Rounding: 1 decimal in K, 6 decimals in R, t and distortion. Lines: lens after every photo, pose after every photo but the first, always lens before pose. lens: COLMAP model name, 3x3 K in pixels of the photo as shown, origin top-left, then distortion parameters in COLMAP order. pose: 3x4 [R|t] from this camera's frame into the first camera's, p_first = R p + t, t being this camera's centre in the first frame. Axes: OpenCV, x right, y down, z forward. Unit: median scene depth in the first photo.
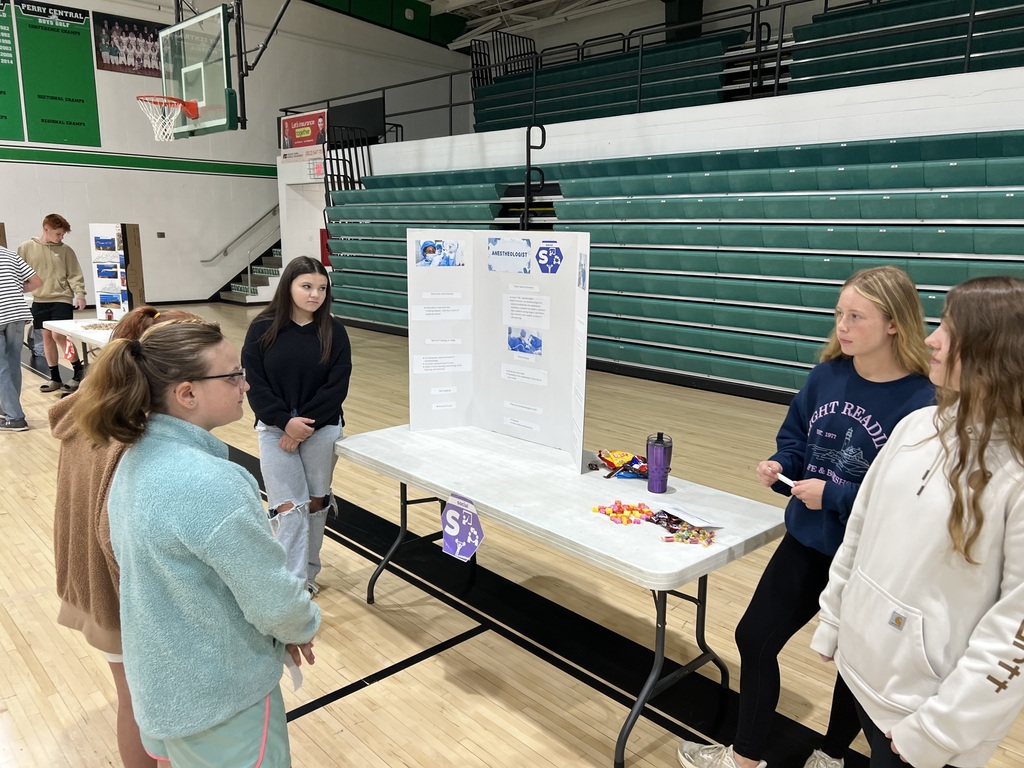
lens RADIAL K [[775.5, 0, 512.0], [0, 775.5, 384.0], [0, 0, 1]] dist [0.072962, -0.077848]
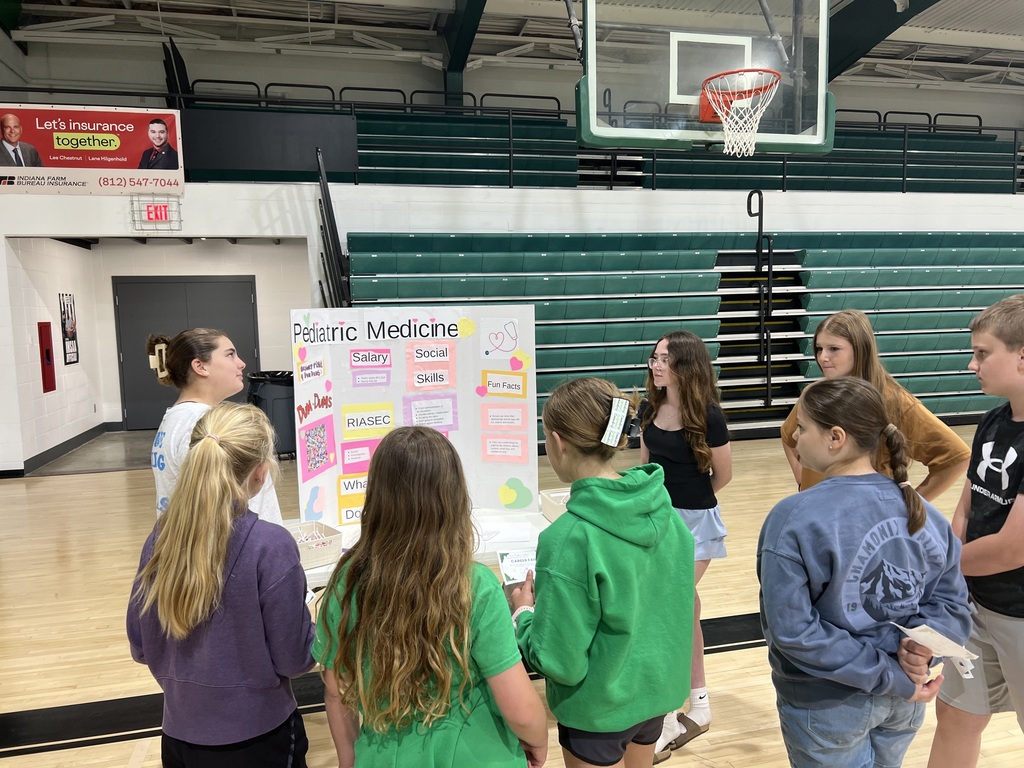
lens RADIAL K [[775.5, 0, 512.0], [0, 775.5, 384.0], [0, 0, 1]] dist [0.072962, -0.077848]
pose [[0.494963, -0.104088, 0.862657, -0.948841], [0.198813, 0.980029, 0.004178, -0.169131], [-0.845864, 0.169439, 0.505771, 0.819765]]
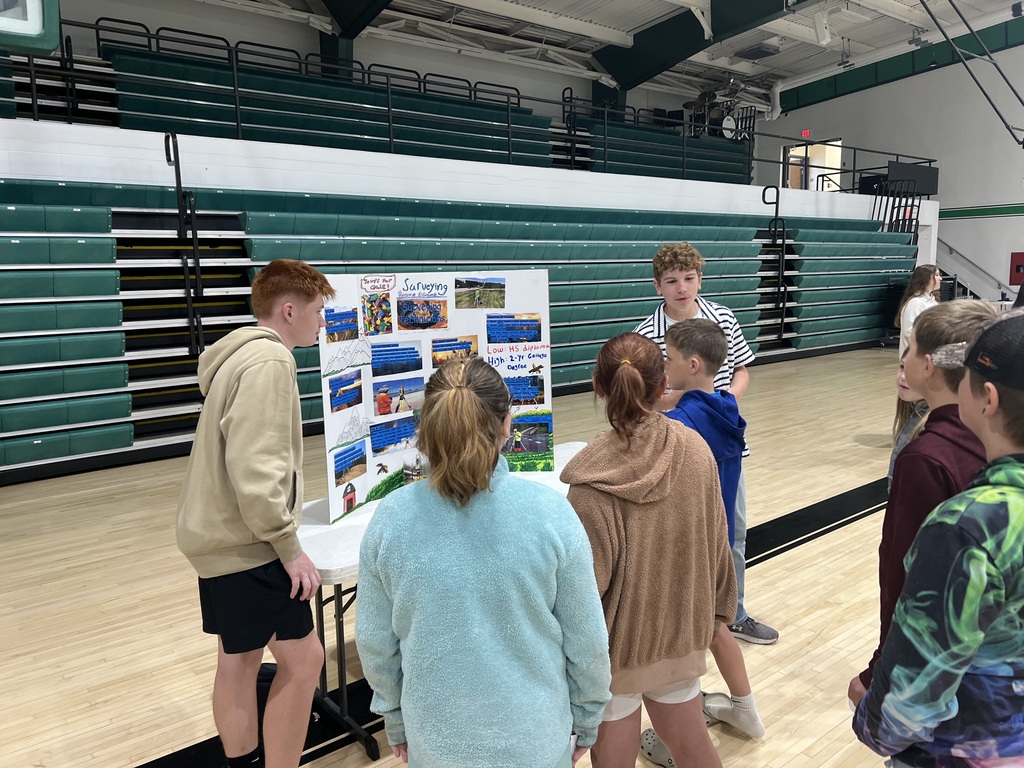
lens RADIAL K [[775.5, 0, 512.0], [0, 775.5, 384.0], [0, 0, 1]] dist [0.072962, -0.077848]
pose [[0.083015, -0.157541, 0.984017, -0.692266], [0.218599, 0.966255, 0.136256, -0.140342], [-0.972277, 0.203794, 0.114652, 0.668317]]
